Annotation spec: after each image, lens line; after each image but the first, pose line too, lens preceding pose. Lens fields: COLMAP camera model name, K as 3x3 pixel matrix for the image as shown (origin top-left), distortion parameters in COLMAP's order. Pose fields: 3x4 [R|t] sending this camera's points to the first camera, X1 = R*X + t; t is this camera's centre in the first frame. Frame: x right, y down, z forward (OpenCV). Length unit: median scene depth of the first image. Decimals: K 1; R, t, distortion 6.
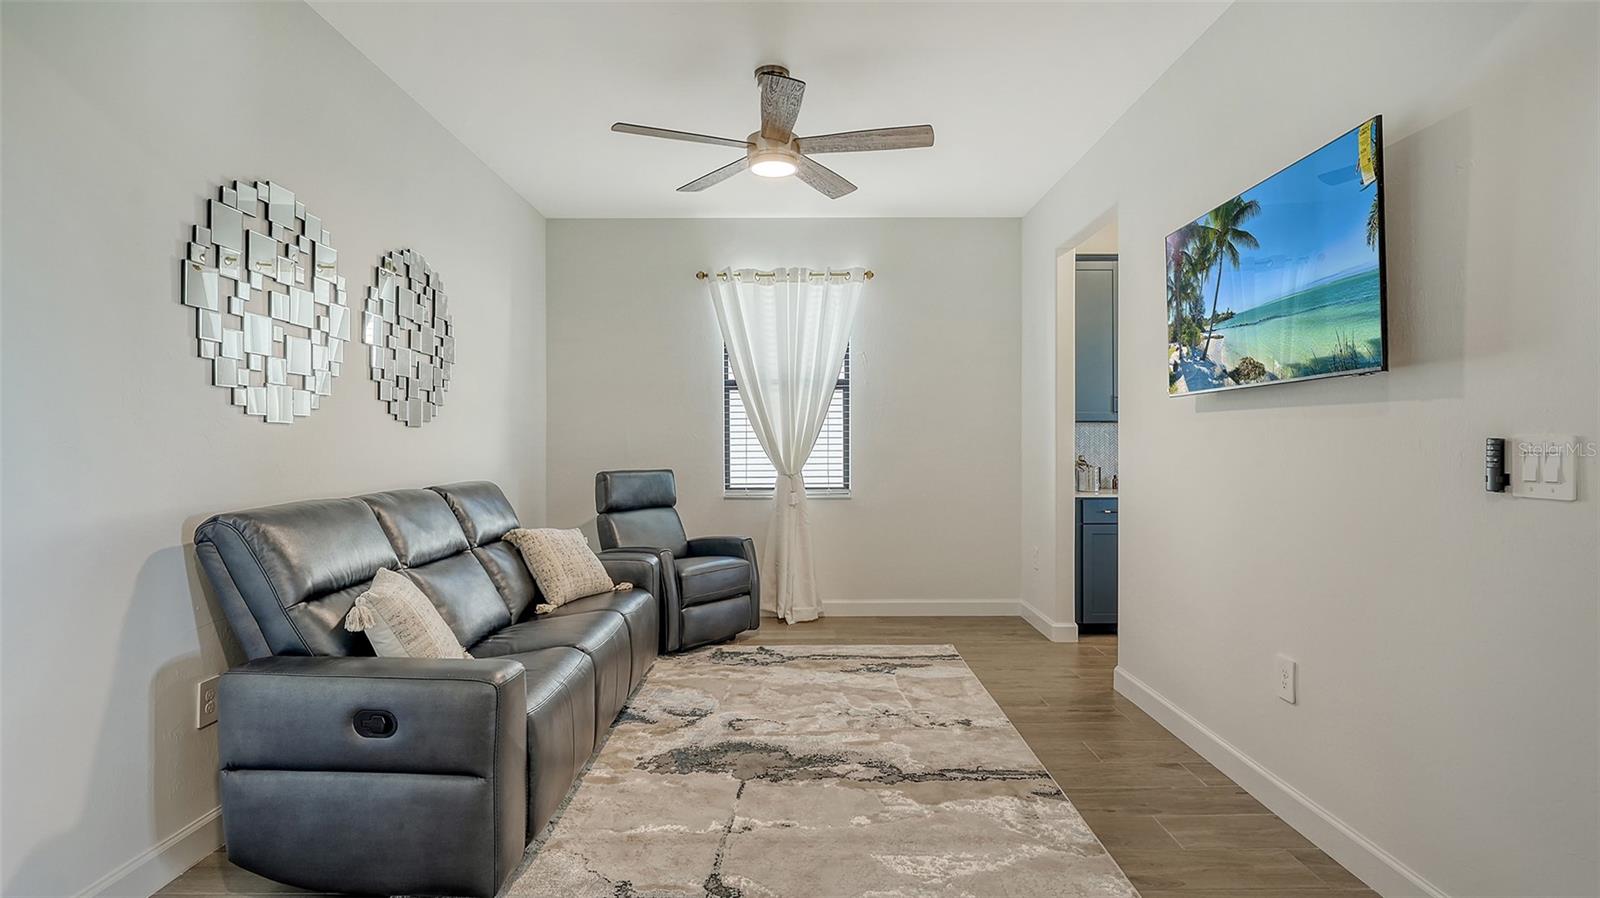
lens RADIAL K [[759.1, 0, 803.2], [0, 759.1, 442.9], [0, 0, 1]] dist [-0.000420, -0.000053]
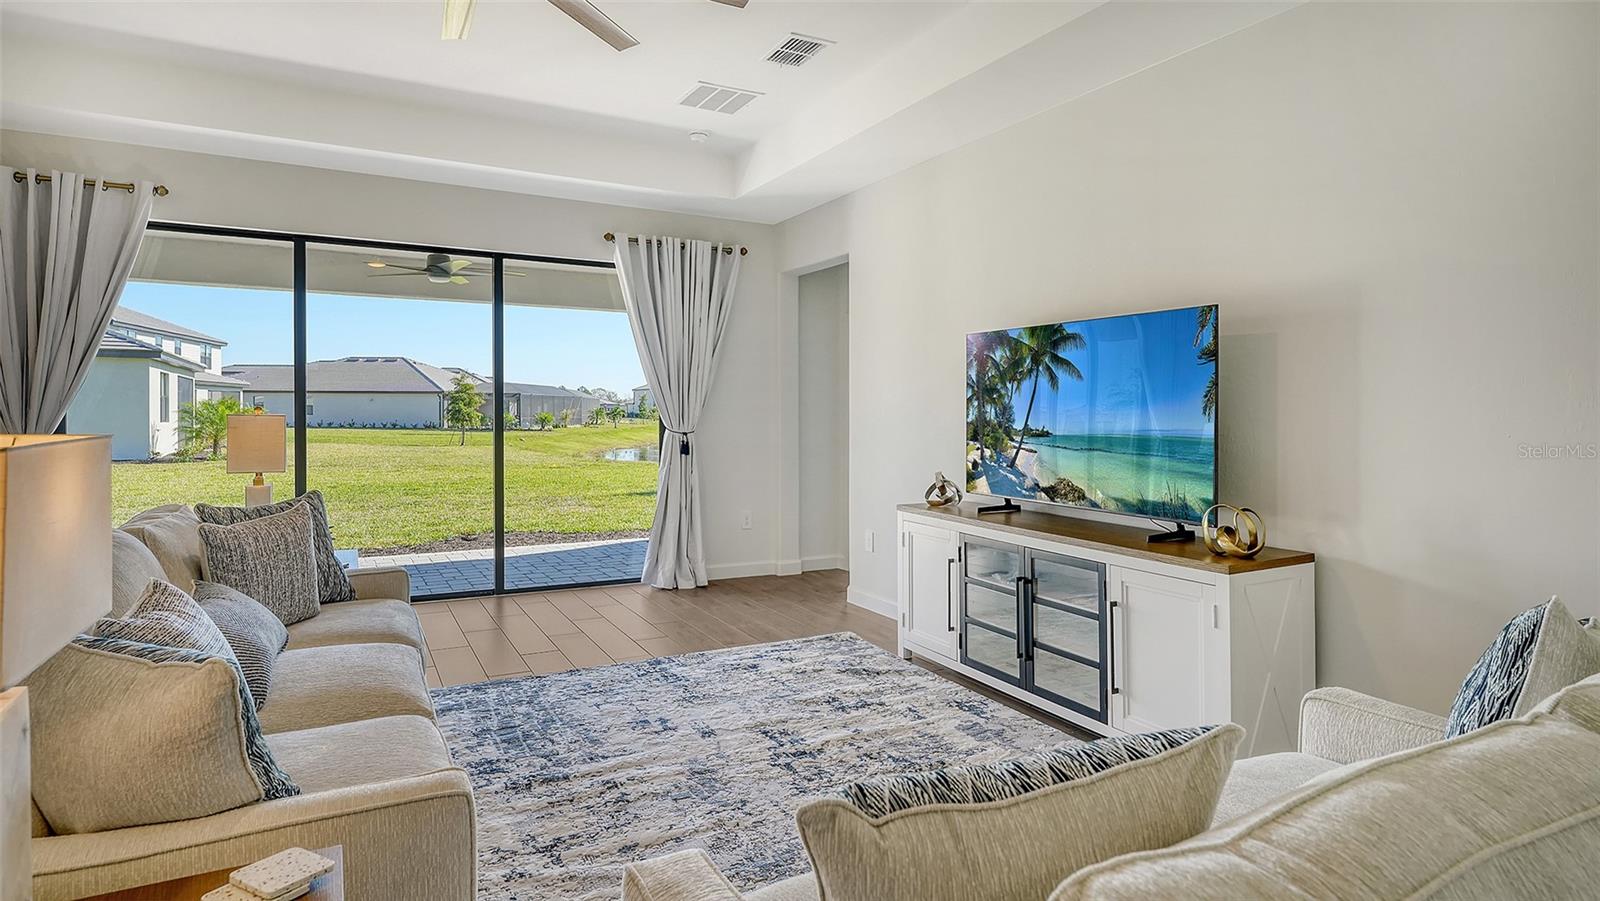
lens RADIAL K [[848.0, 0, 829.1], [0, 848.0, 417.4], [0, 0, 1]] dist [0.002640, -0.002555]
pose [[0.866766, 0.022153, 0.498223, -0.271113], [-0.023856, 0.999711, -0.002948, -0.174430], [-0.498144, -0.009331, 0.867044, 0.130518]]
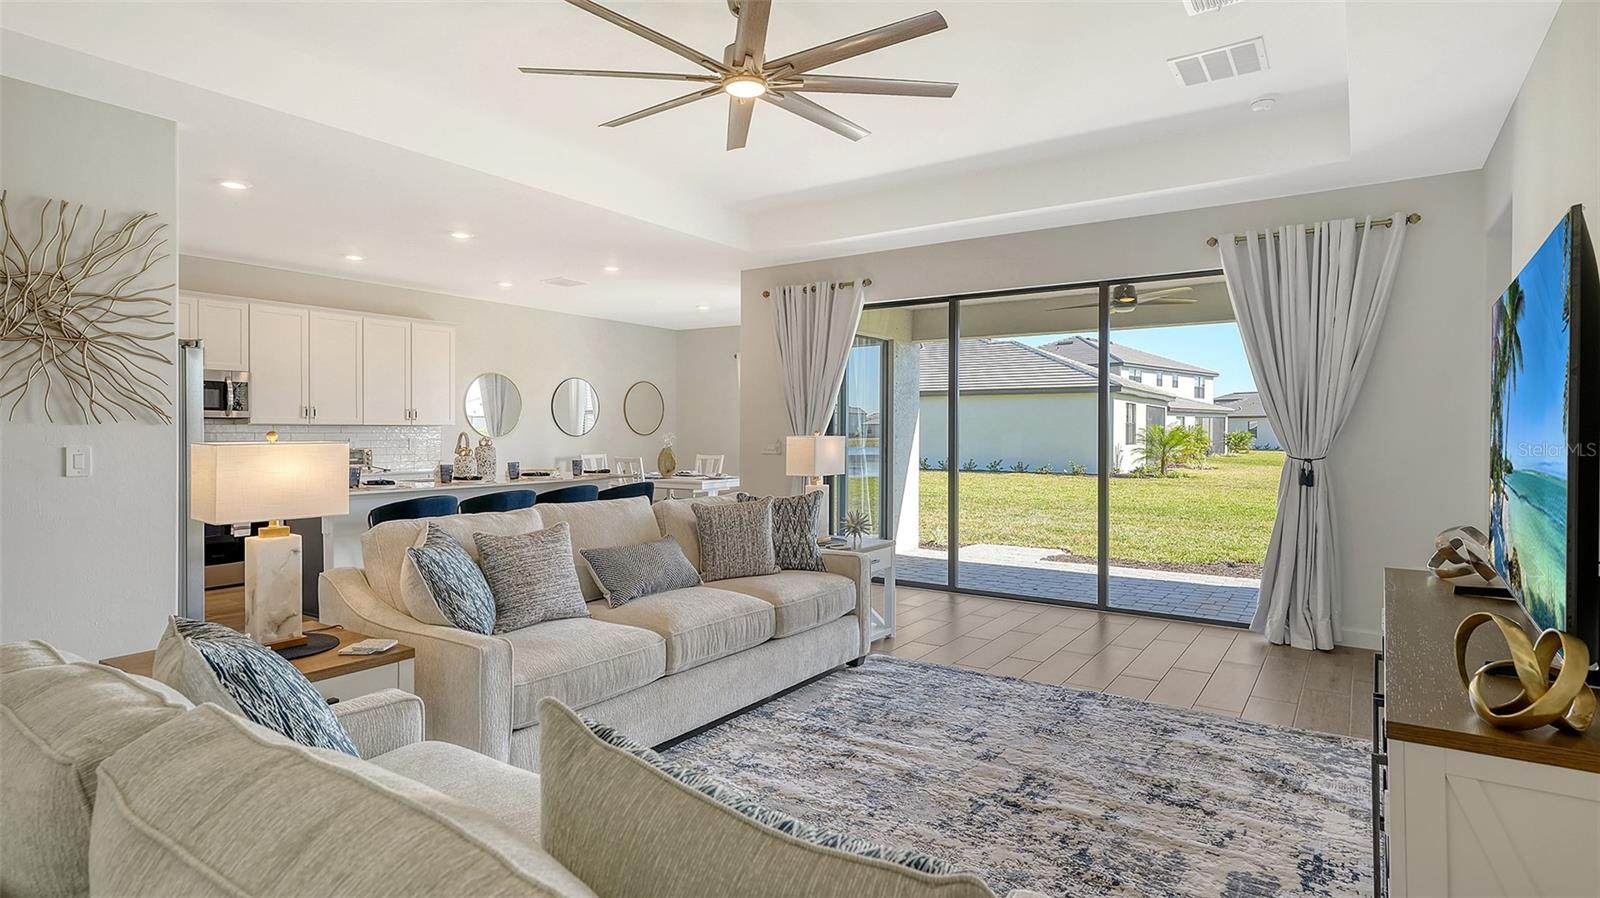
lens RADIAL K [[848.0, 0, 807.0], [0, 848.0, 434.6], [0, 0, 1]] dist [0.002640, -0.002555]
pose [[0.832164, 0.023393, -0.554036, 0.470668], [-0.018157, 0.999724, 0.014939, -0.189118], [0.554232, -0.002372, 0.832359, 0.124659]]
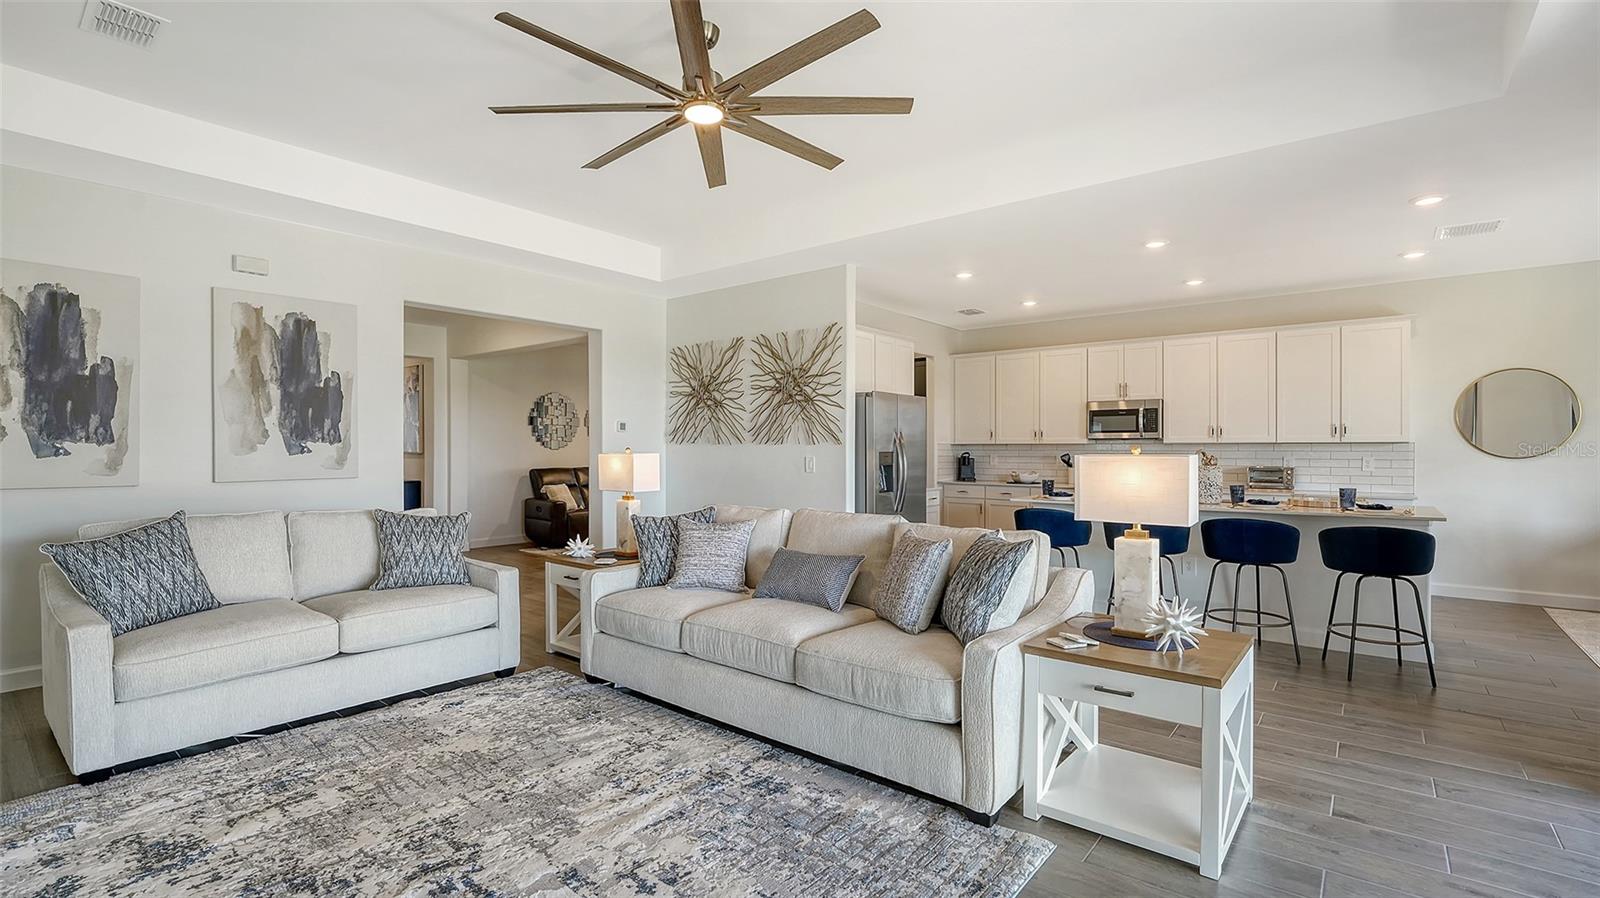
lens RADIAL K [[721.8, 0, 793.7], [0, 721.8, 452.0], [0, 0, 1]] dist [-0.021969, 0.002312]
pose [[-0.645288, 0.023979, -0.763563, 0.452901], [0.013237, 0.999708, 0.020208, -0.188850], [0.763825, 0.002933, -0.645417, 1.613084]]
